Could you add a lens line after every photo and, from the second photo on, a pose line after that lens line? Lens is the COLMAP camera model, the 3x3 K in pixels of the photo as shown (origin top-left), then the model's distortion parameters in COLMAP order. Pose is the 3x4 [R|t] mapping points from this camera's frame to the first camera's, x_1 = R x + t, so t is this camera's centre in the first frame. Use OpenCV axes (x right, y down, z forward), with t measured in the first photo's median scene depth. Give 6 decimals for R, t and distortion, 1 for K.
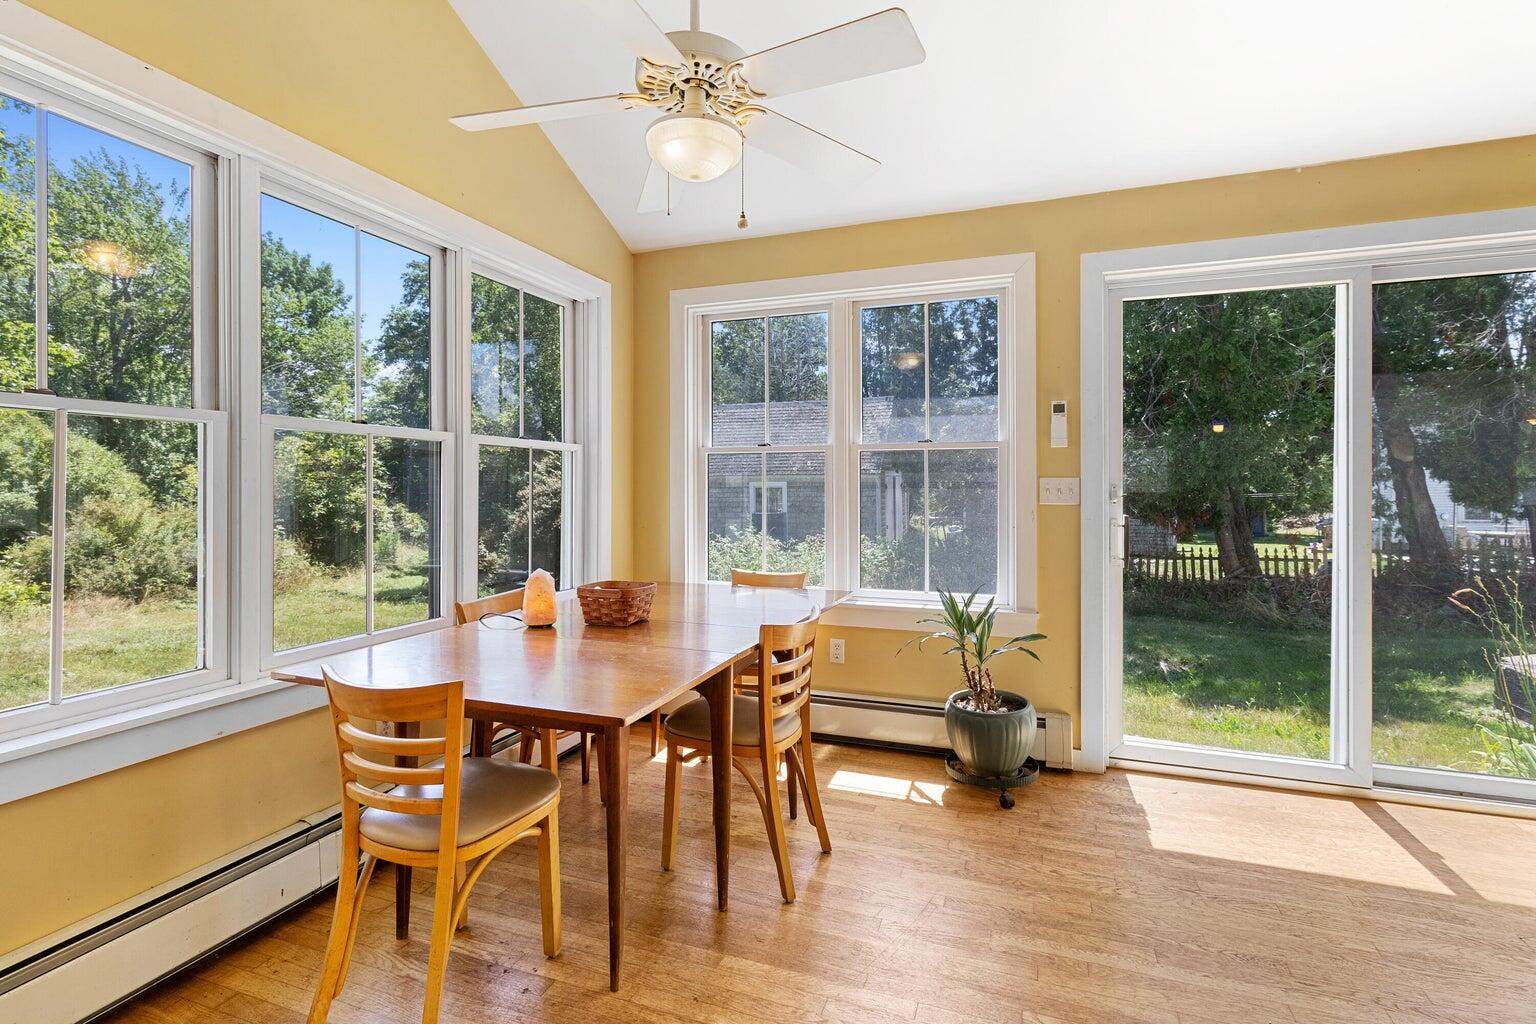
lens RADIAL K [[724.0, 0, 784.9], [0, 724.0, 481.9], [0, 0, 1]] dist [0.001362, 0.000574]
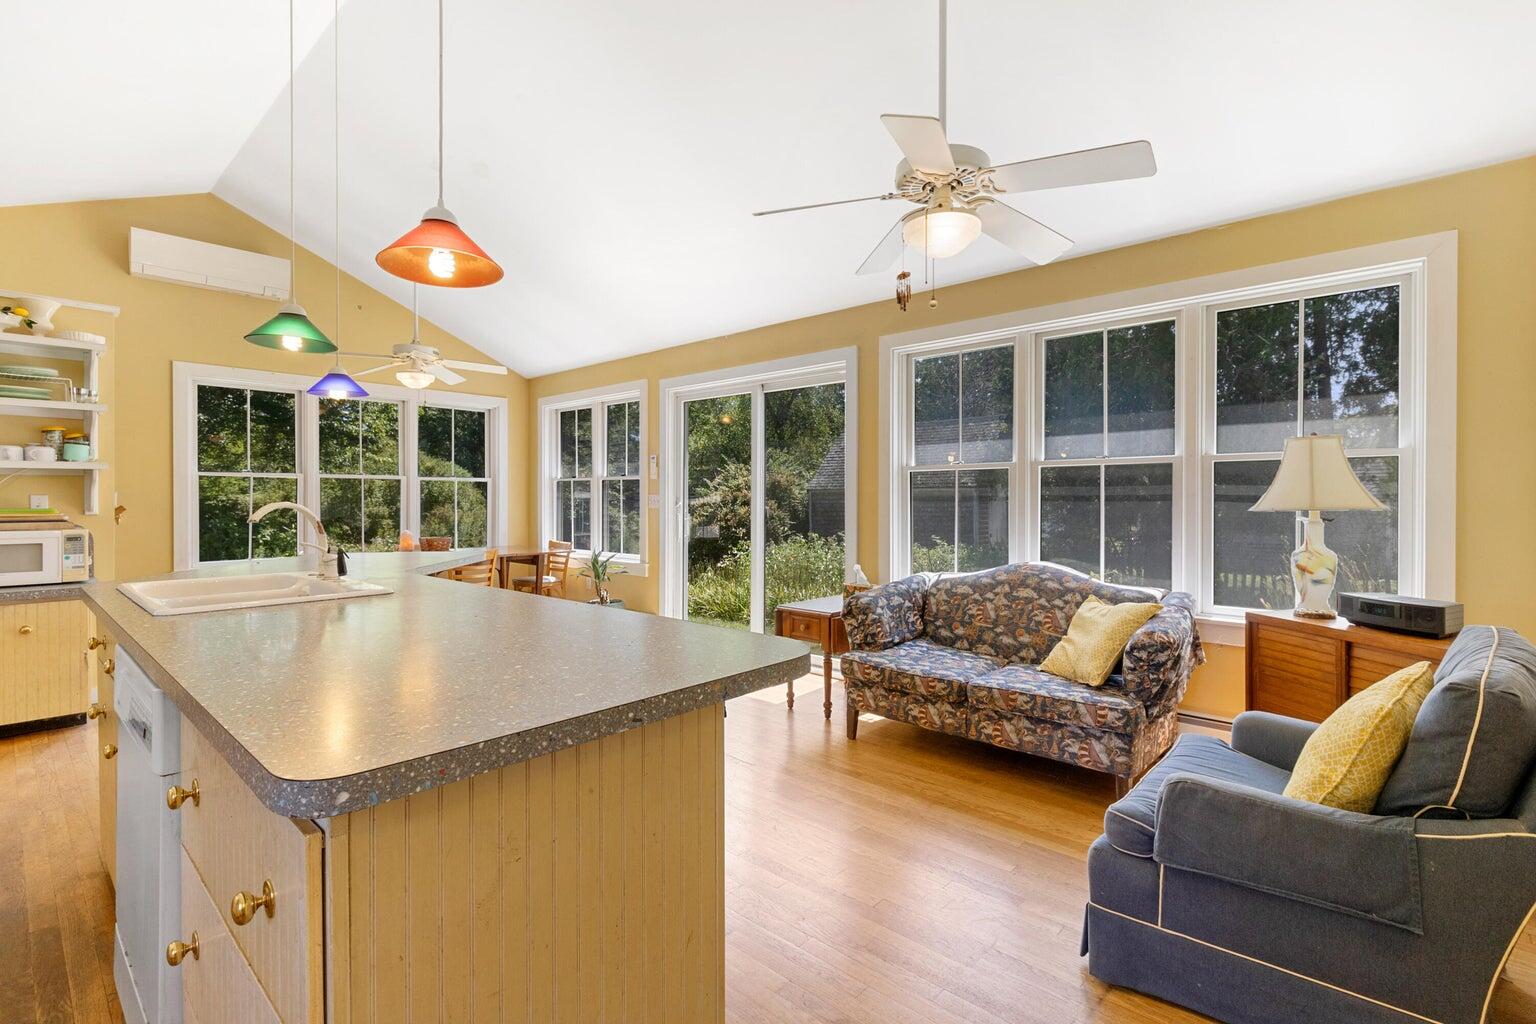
lens RADIAL K [[724.0, 0, 795.5], [0, 724.0, 503.4], [0, 0, 1]] dist [0.001362, 0.000574]
pose [[0.924873, 0.006574, -0.380219, 1.580720], [-0.001765, 0.999914, 0.012994, -0.010058], [0.380272, -0.011346, 0.924805, -0.704797]]
